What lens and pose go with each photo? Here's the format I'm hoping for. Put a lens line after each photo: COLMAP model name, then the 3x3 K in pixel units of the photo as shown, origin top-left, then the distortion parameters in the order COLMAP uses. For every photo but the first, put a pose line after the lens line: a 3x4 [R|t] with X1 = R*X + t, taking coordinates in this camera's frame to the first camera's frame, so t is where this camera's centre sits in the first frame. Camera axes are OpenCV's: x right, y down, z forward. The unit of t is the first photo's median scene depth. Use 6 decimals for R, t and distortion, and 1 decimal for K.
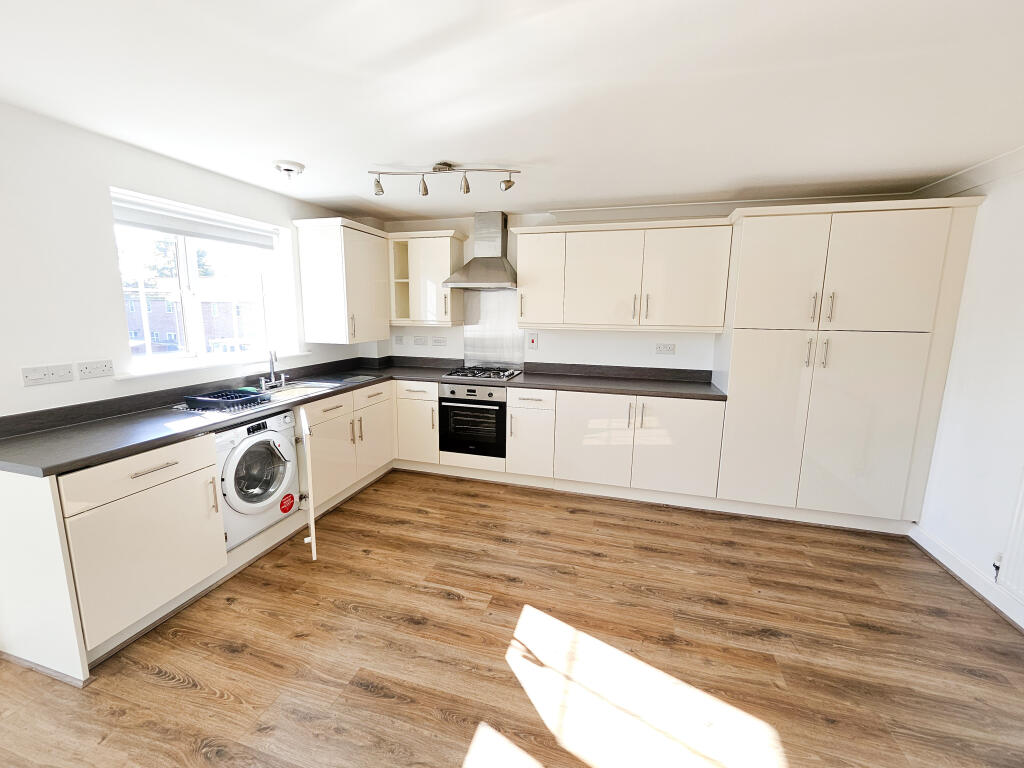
lens RADIAL K [[416.0, 0, 512.4], [0, 416.0, 378.0], [0, 0, 1]] dist [-0.023834, 0.008168]
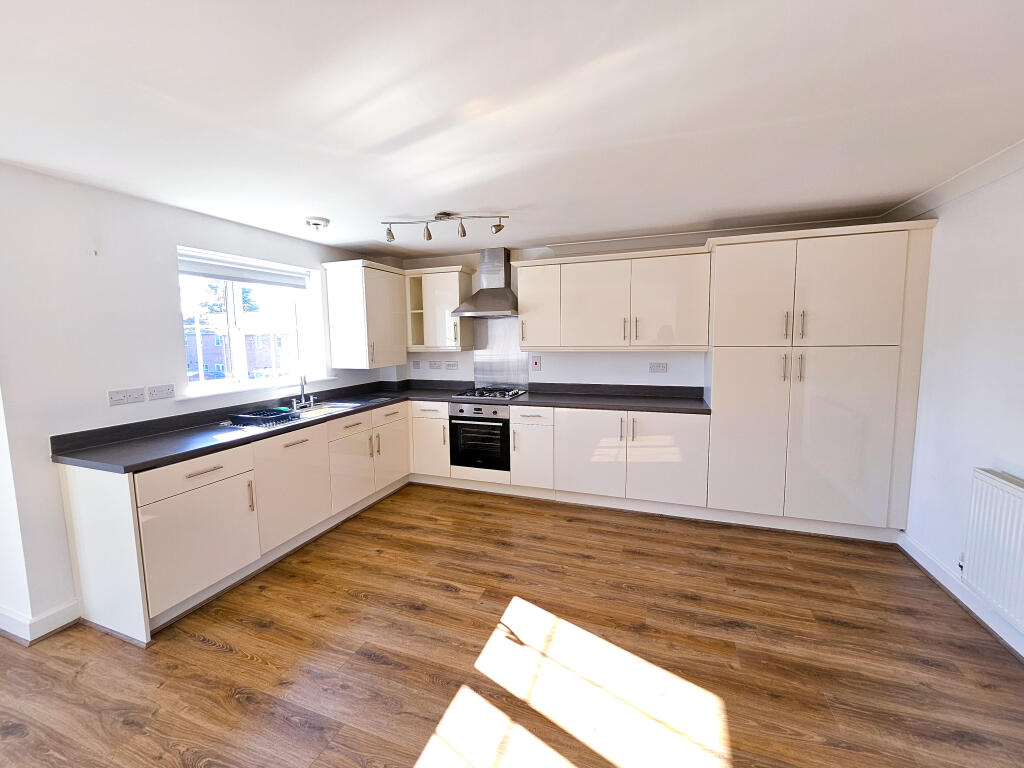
lens RADIAL K [[416.0, 0, 512.4], [0, 416.0, 378.0], [0, 0, 1]] dist [-0.023834, 0.008168]
pose [[0.997214, -0.018740, -0.072208, 0.104472], [0.014410, 0.998092, -0.060034, 0.022652], [0.073196, 0.058826, 0.995581, -0.129866]]
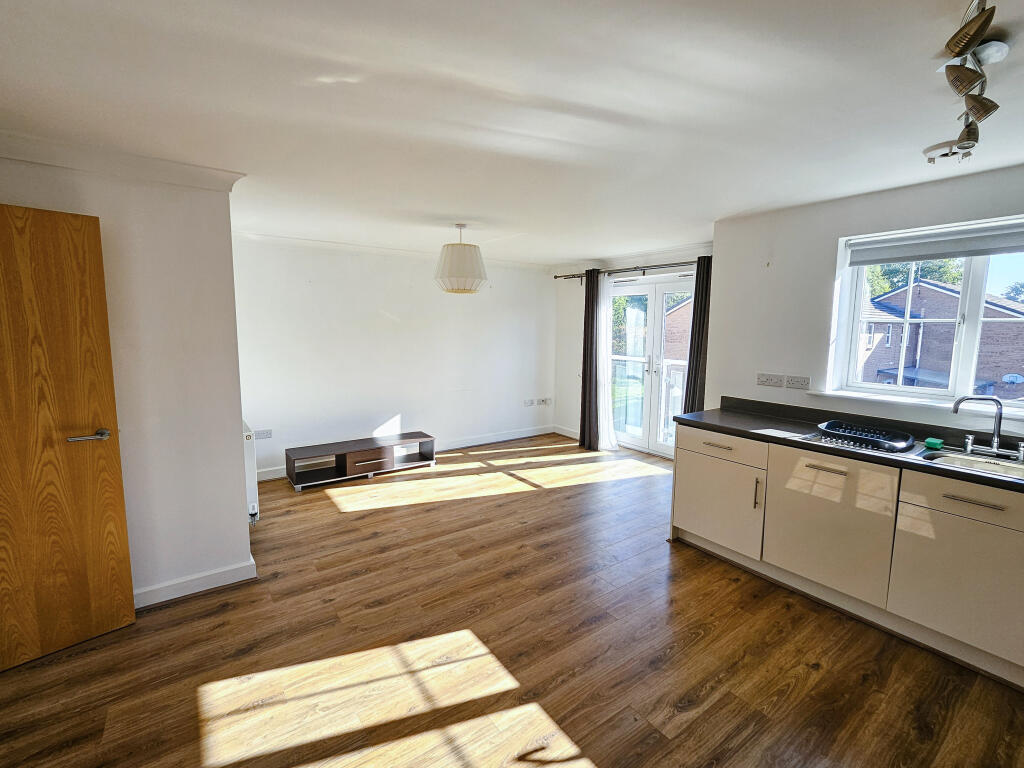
lens RADIAL K [[484.9, 0, 510.8], [0, 484.9, 378.3], [0, 0, 1]] dist [-0.000527, -0.000374]
pose [[-0.630412, 0.074352, -0.772692, 0.660920], [-0.138740, 0.968583, 0.206395, -0.193239], [0.763762, 0.237318, -0.600290, 1.043859]]
